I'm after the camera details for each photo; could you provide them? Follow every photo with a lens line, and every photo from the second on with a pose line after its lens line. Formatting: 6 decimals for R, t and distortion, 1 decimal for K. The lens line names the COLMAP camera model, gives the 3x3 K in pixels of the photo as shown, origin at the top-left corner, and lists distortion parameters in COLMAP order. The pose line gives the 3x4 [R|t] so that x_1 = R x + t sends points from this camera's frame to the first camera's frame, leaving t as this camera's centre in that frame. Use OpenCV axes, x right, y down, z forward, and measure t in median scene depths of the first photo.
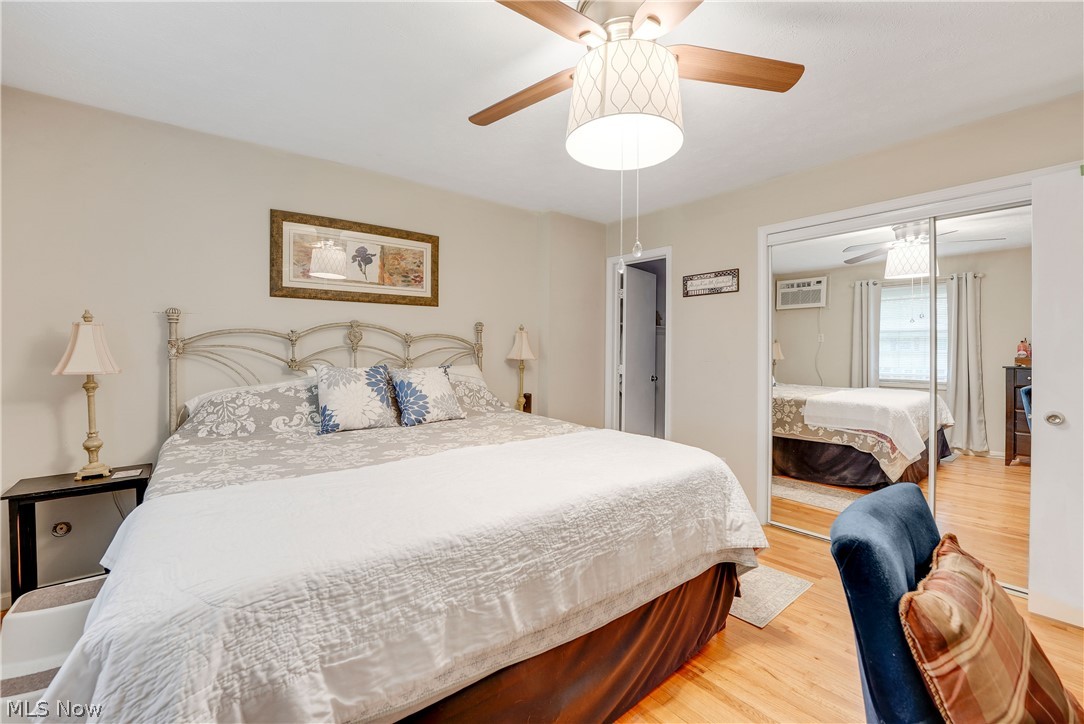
lens RADIAL K [[441.6, 0, 540.3], [0, 441.6, 355.0], [0, 0, 1]] dist [-0.020322, -0.000052]
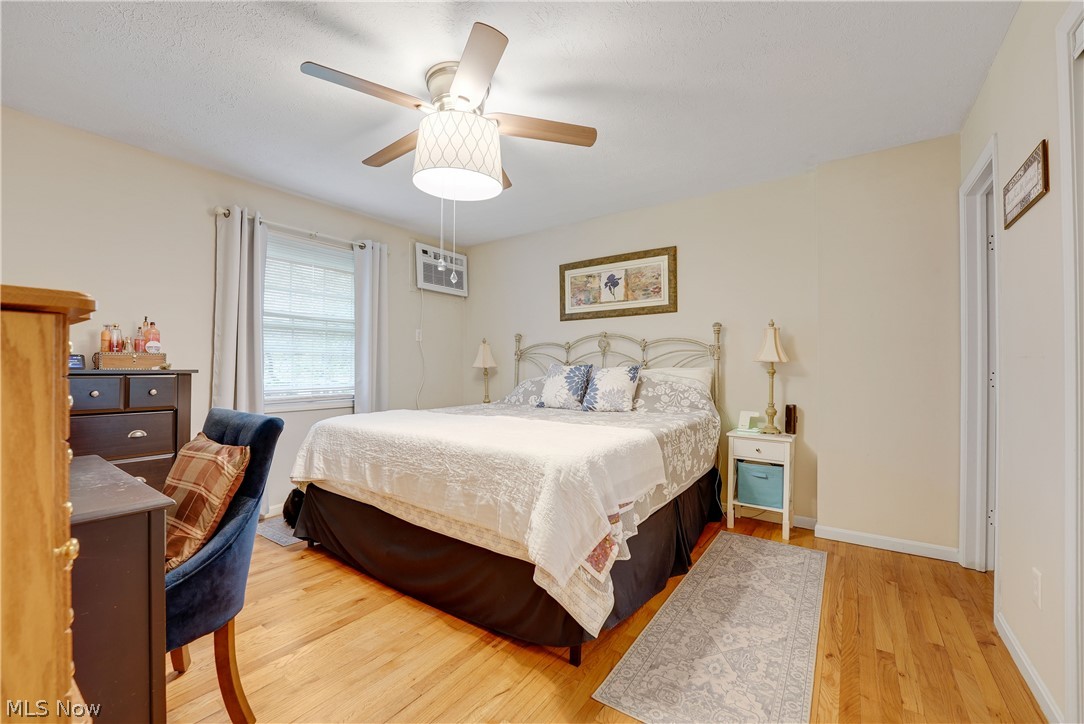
lens RADIAL K [[441.6, 0, 539.4], [0, 441.6, 364.9], [0, 0, 1]] dist [-0.020322, -0.000052]
pose [[0.282230, -0.010503, -0.959289, 0.855973], [-0.012189, 0.999820, -0.014533, 0.044840], [0.959269, 0.015795, 0.282051, 0.487463]]
